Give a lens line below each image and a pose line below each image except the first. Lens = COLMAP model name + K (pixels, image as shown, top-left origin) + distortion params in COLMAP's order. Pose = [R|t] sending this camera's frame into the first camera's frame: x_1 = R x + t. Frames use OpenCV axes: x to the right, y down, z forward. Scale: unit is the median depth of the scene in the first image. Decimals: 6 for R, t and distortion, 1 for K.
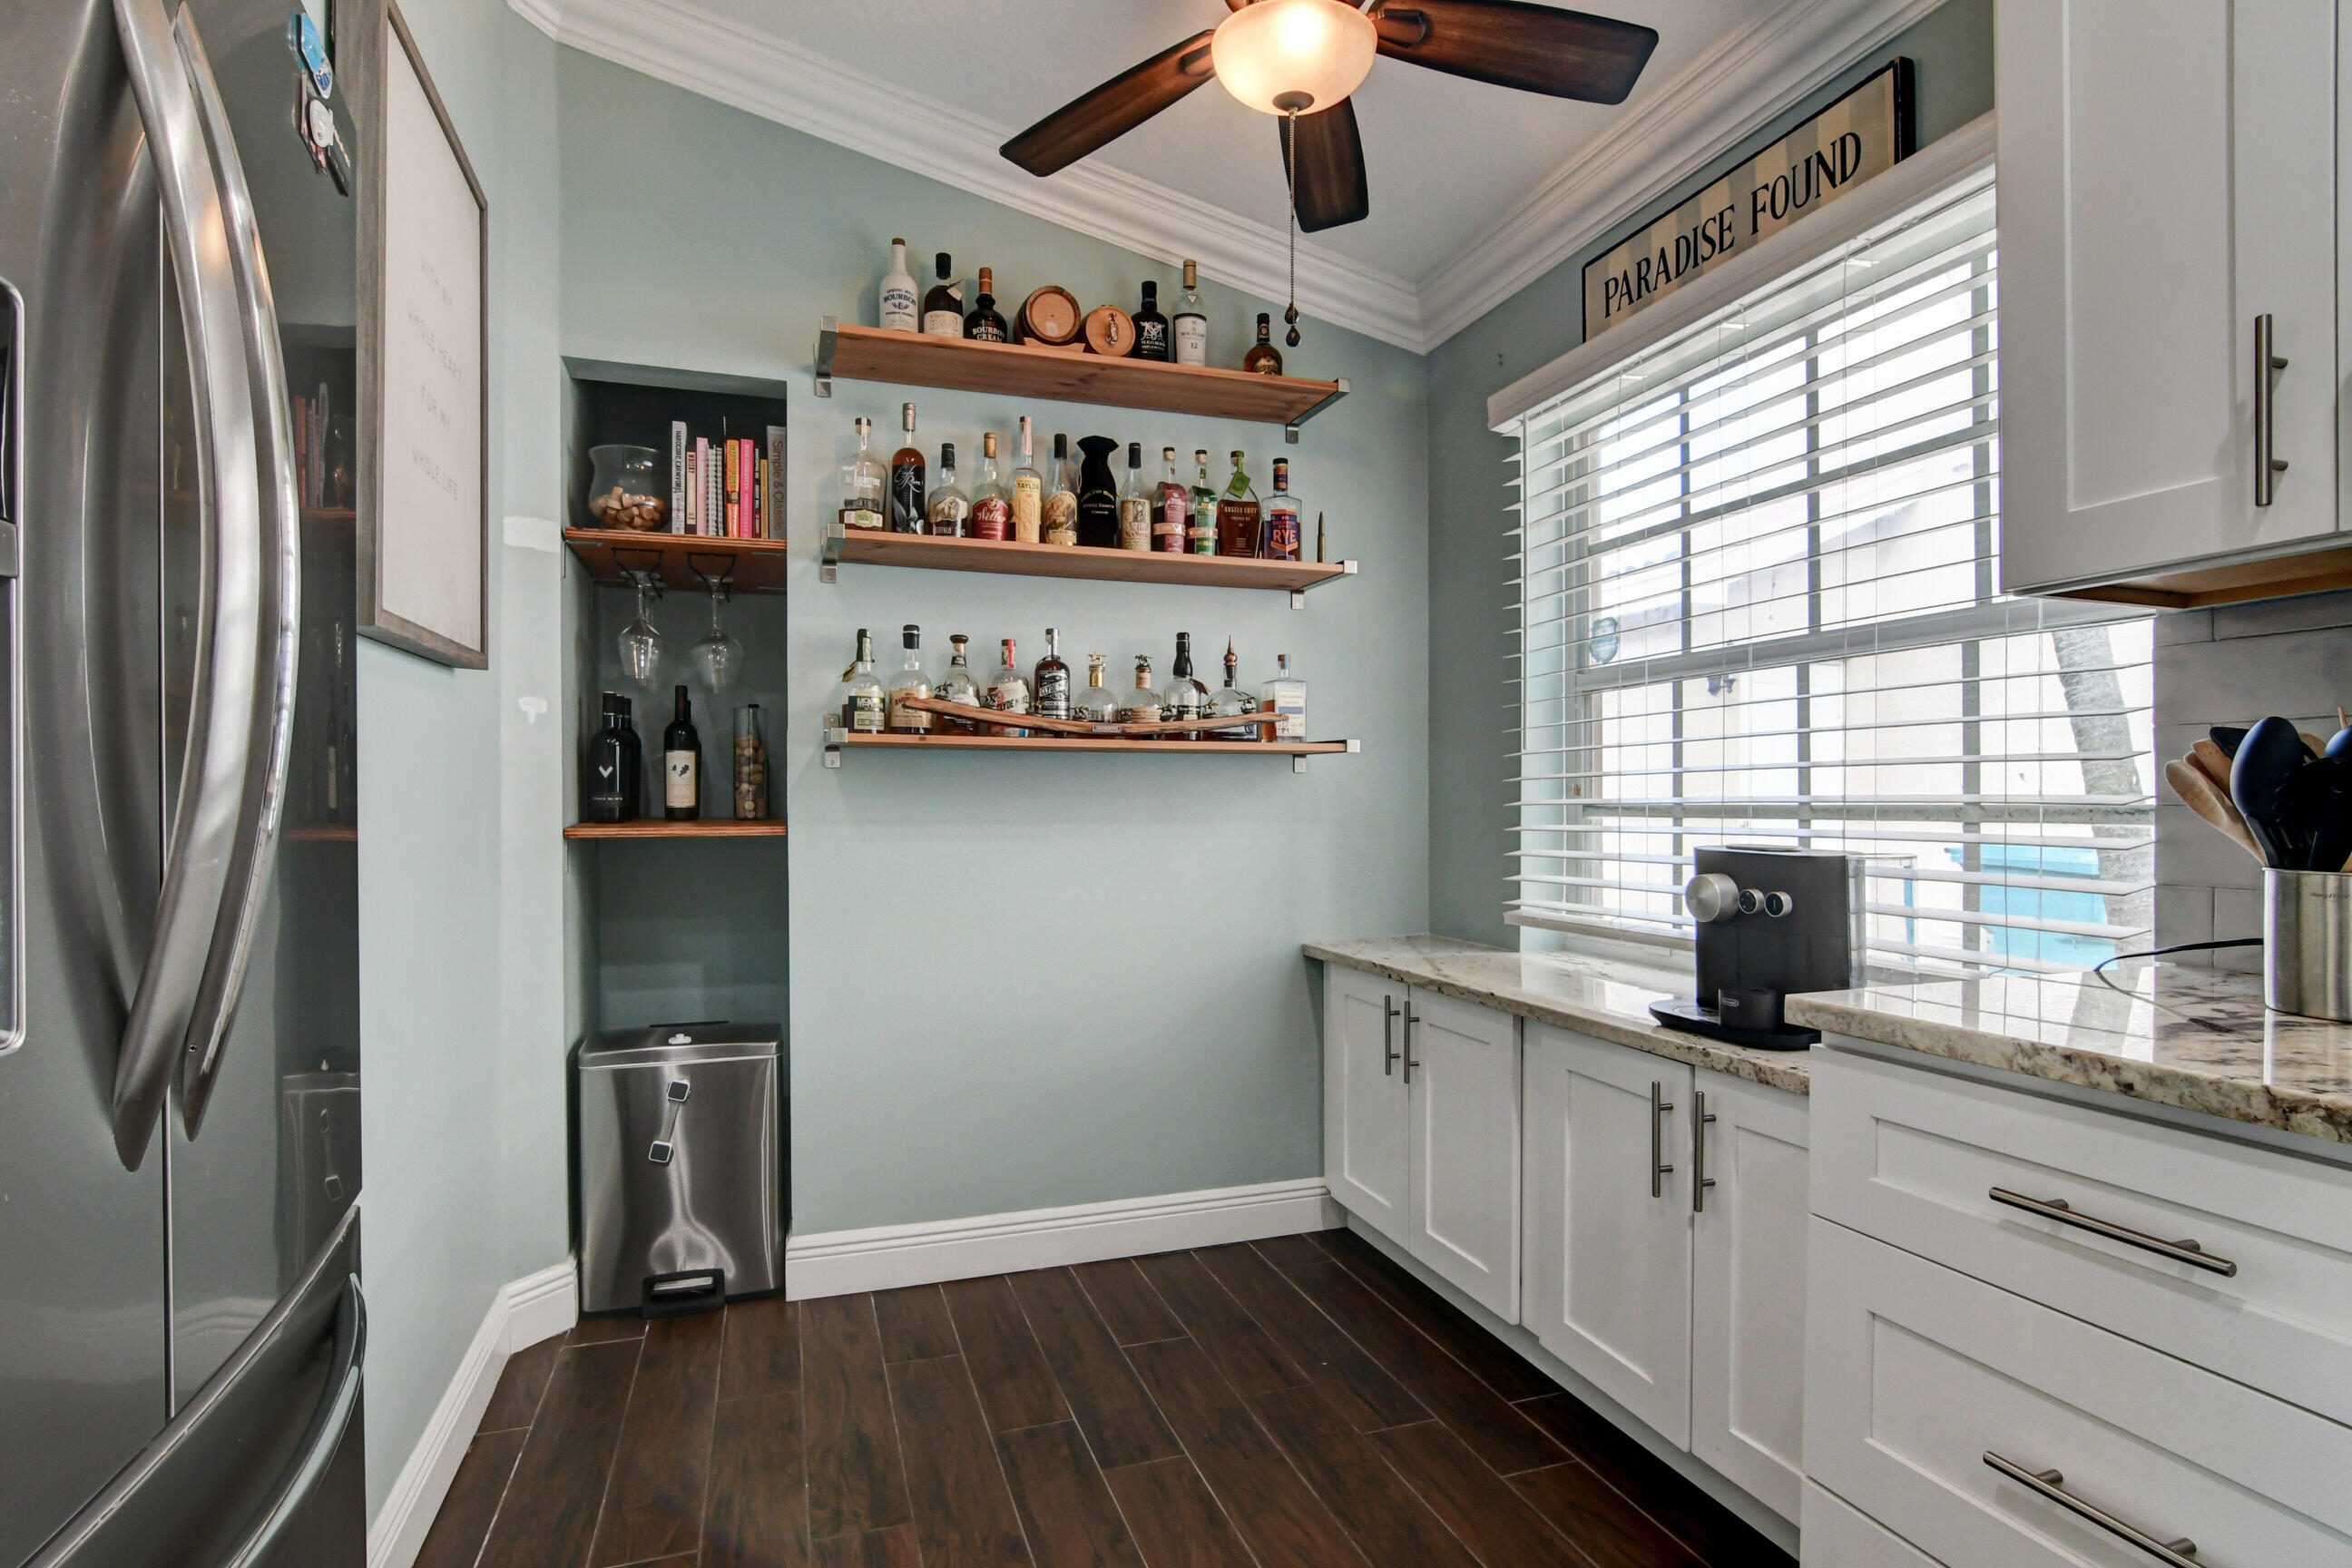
lens RADIAL K [[1143.5, 0, 1167.2], [0, 1143.5, 807.8], [0, 0, 1]] dist [-0.018978, -0.008599]
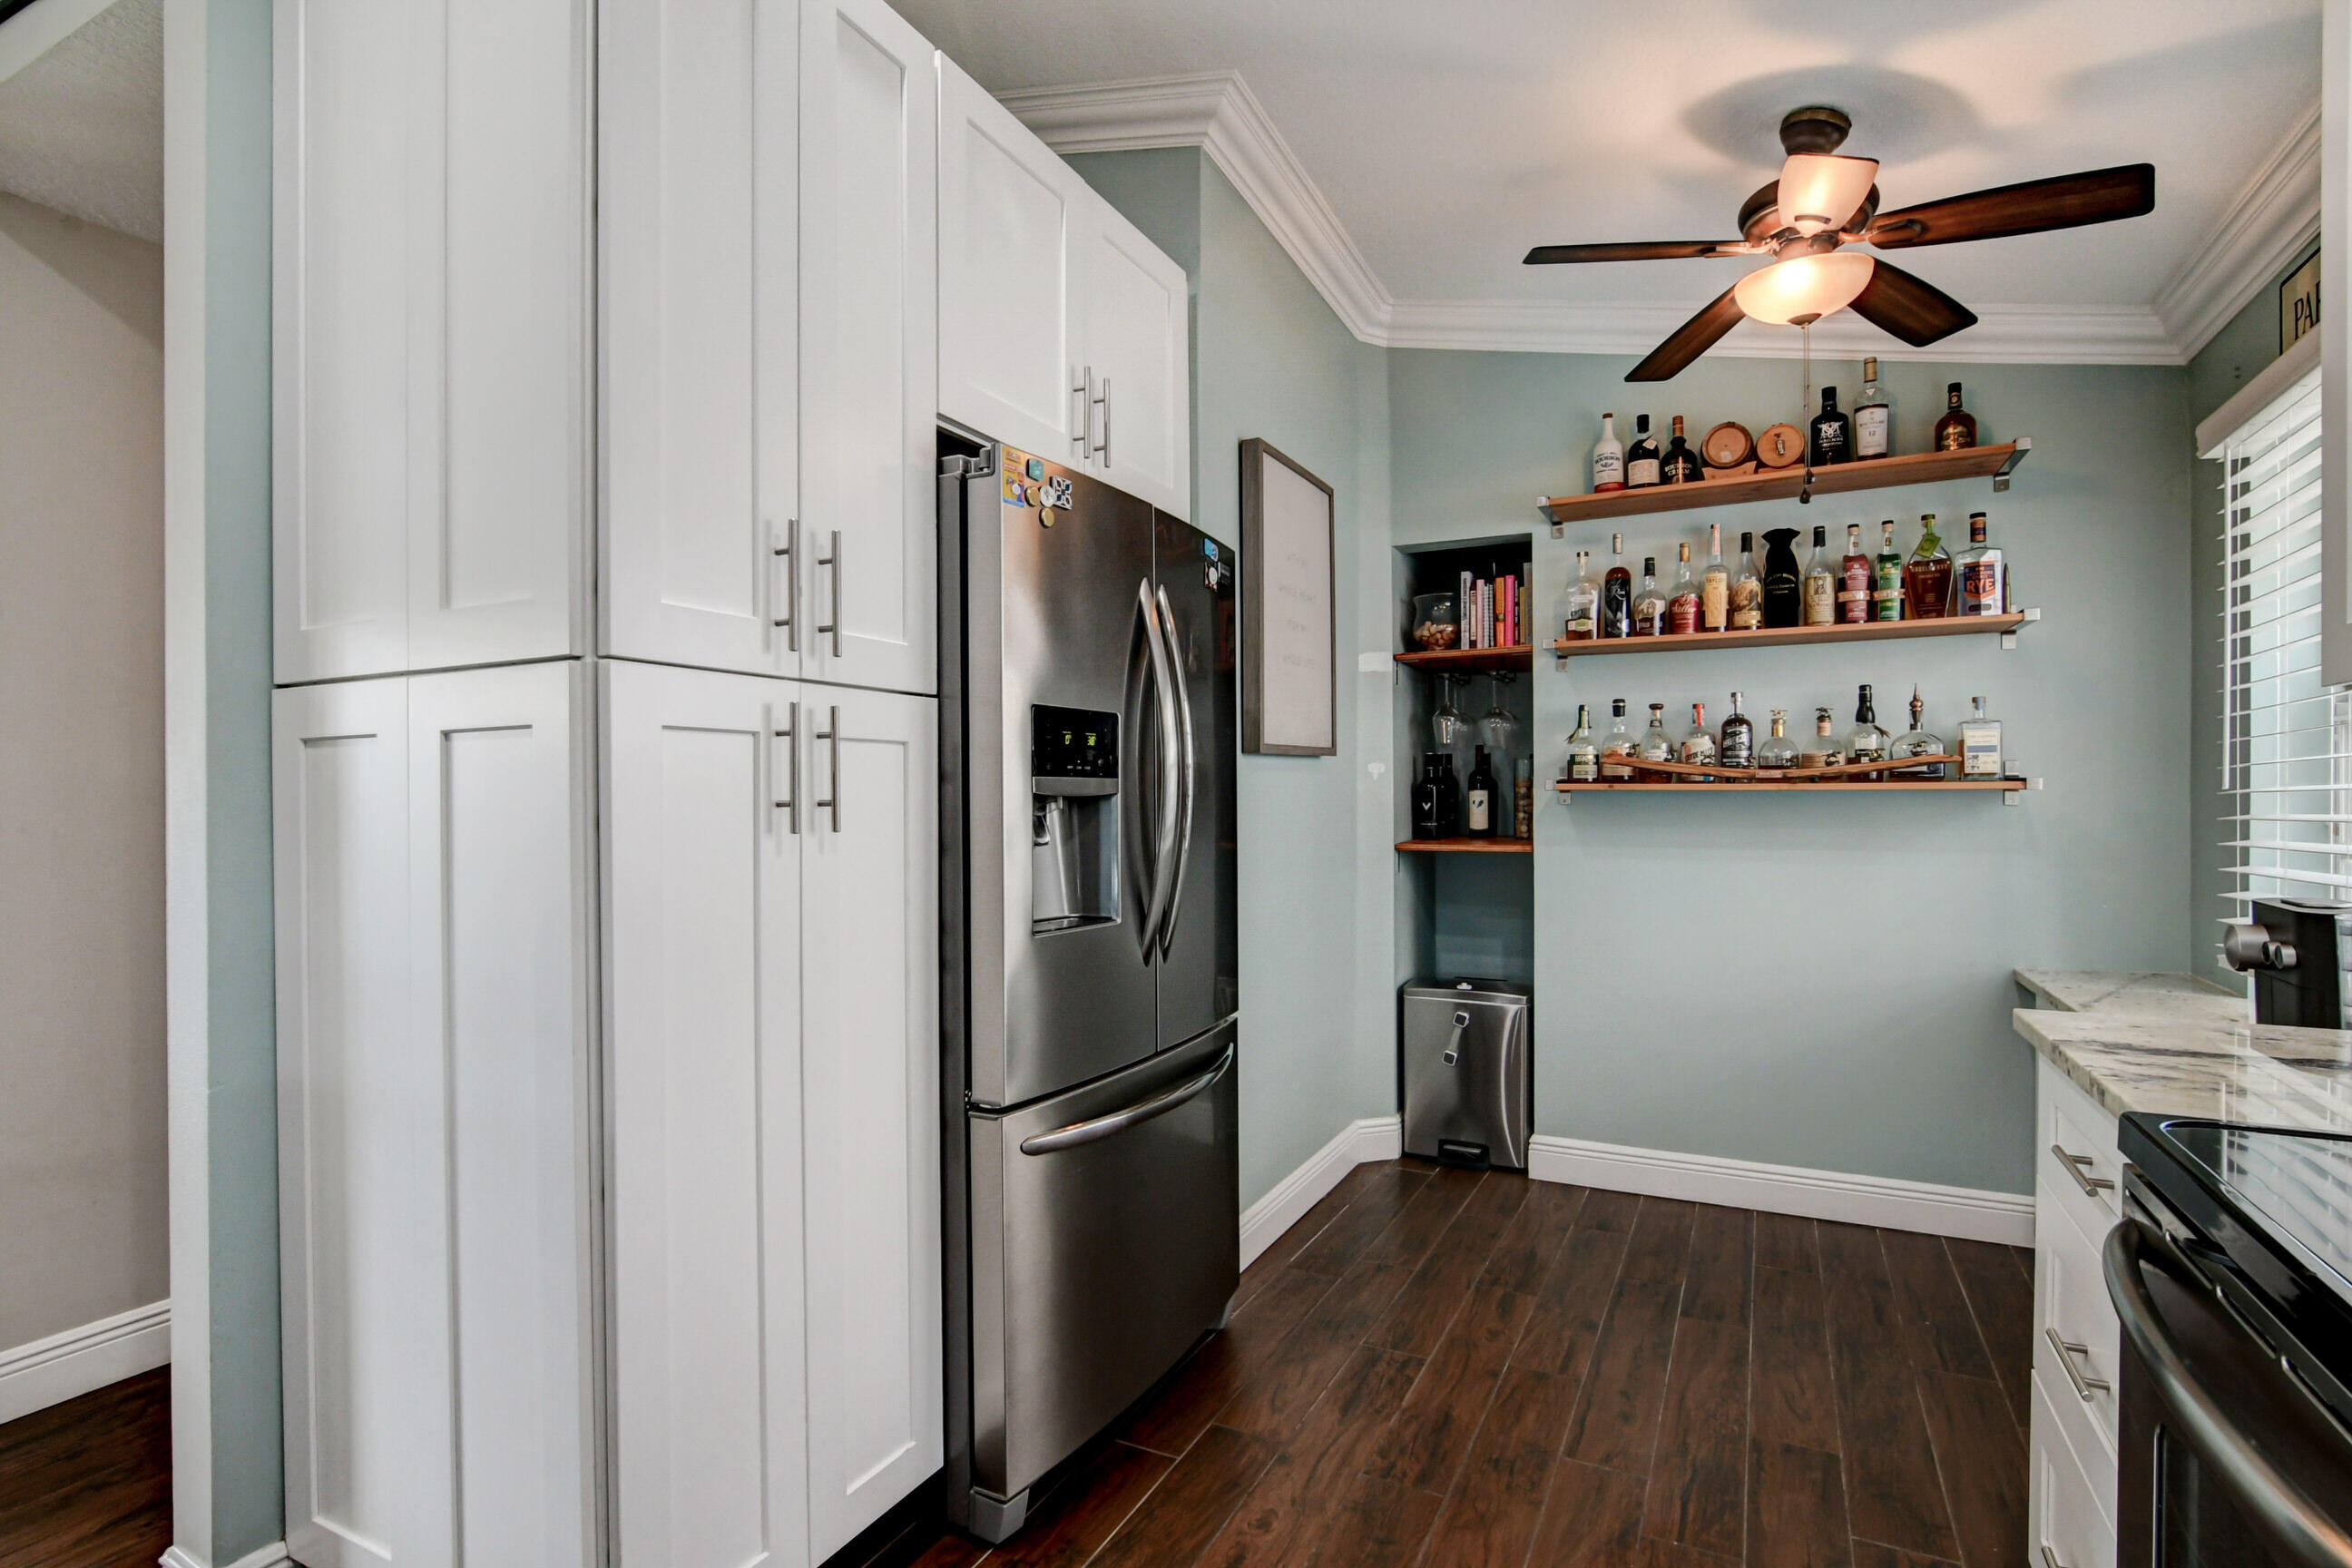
lens RADIAL K [[1143.5, 0, 1167.2], [0, 1143.5, 807.8], [0, 0, 1]] dist [-0.018978, -0.008599]
pose [[0.690890, 0.004489, -0.722946, 0.371766], [-0.000710, 0.999984, 0.005531, -0.037897], [0.722959, -0.003308, 0.690883, -0.306914]]
